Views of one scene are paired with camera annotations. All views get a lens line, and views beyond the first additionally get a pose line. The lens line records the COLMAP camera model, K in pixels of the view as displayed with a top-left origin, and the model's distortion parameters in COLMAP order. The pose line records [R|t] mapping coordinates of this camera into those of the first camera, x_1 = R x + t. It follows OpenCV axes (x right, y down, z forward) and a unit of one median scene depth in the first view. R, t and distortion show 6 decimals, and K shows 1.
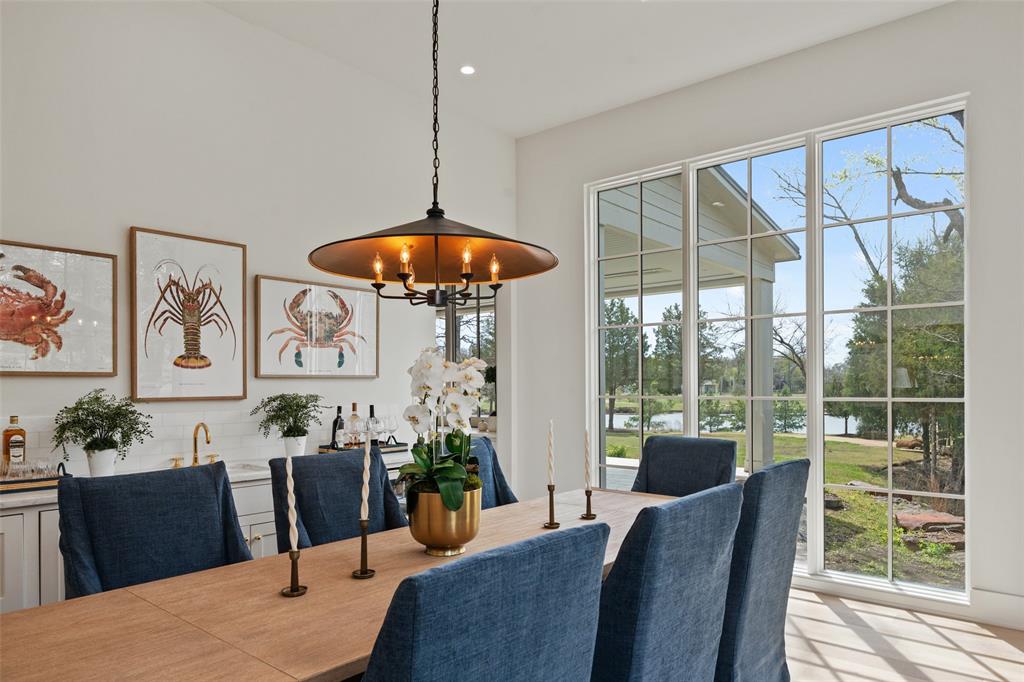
lens RADIAL K [[664.9, 0, 515.0], [0, 664.9, 388.4], [0, 0, 1]] dist [0.000578, 0.001995]
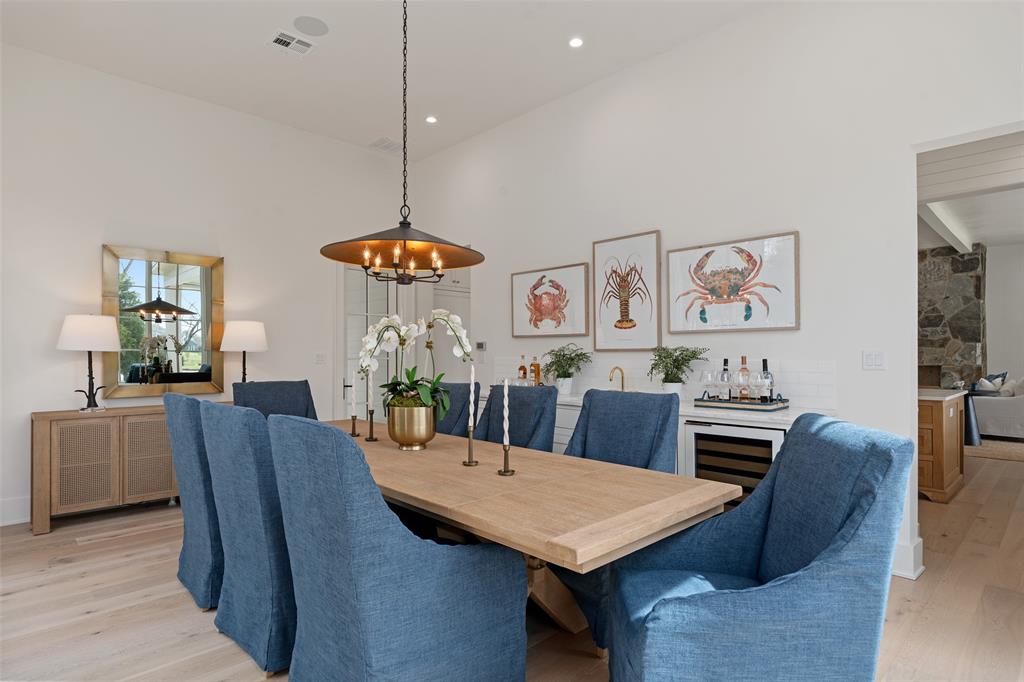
lens RADIAL K [[538.8, 0, 518.4], [0, 538.8, 352.5], [0, 0, 1]] dist [0.030459, 0.000732]
pose [[-0.085942, -0.000158, -0.996300, 0.678984], [-0.008148, 0.999967, 0.000545, 0.021924], [0.996267, 0.008164, -0.085941, 0.860106]]
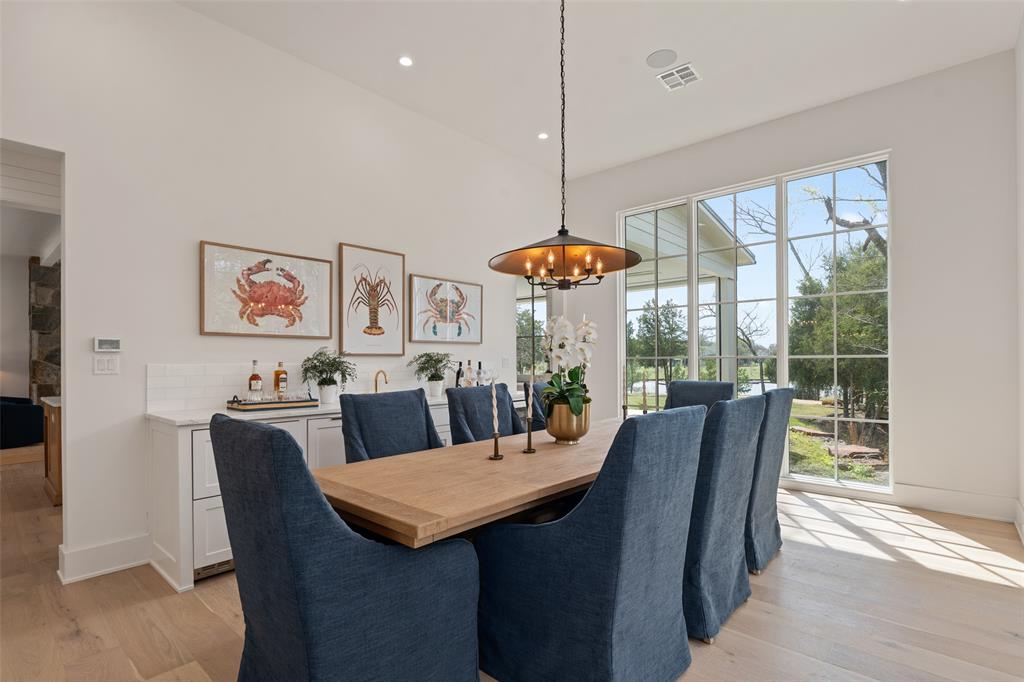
lens RADIAL K [[498.5, 0, 512.5], [0, 498.5, 360.2], [0, 0, 1]] dist [0.001449, -0.000278]
pose [[0.999603, -0.000585, -0.028166, -0.132019], [0.000385, 0.999975, -0.007117, 0.035670], [0.028169, 0.007103, 0.999578, -0.135077]]
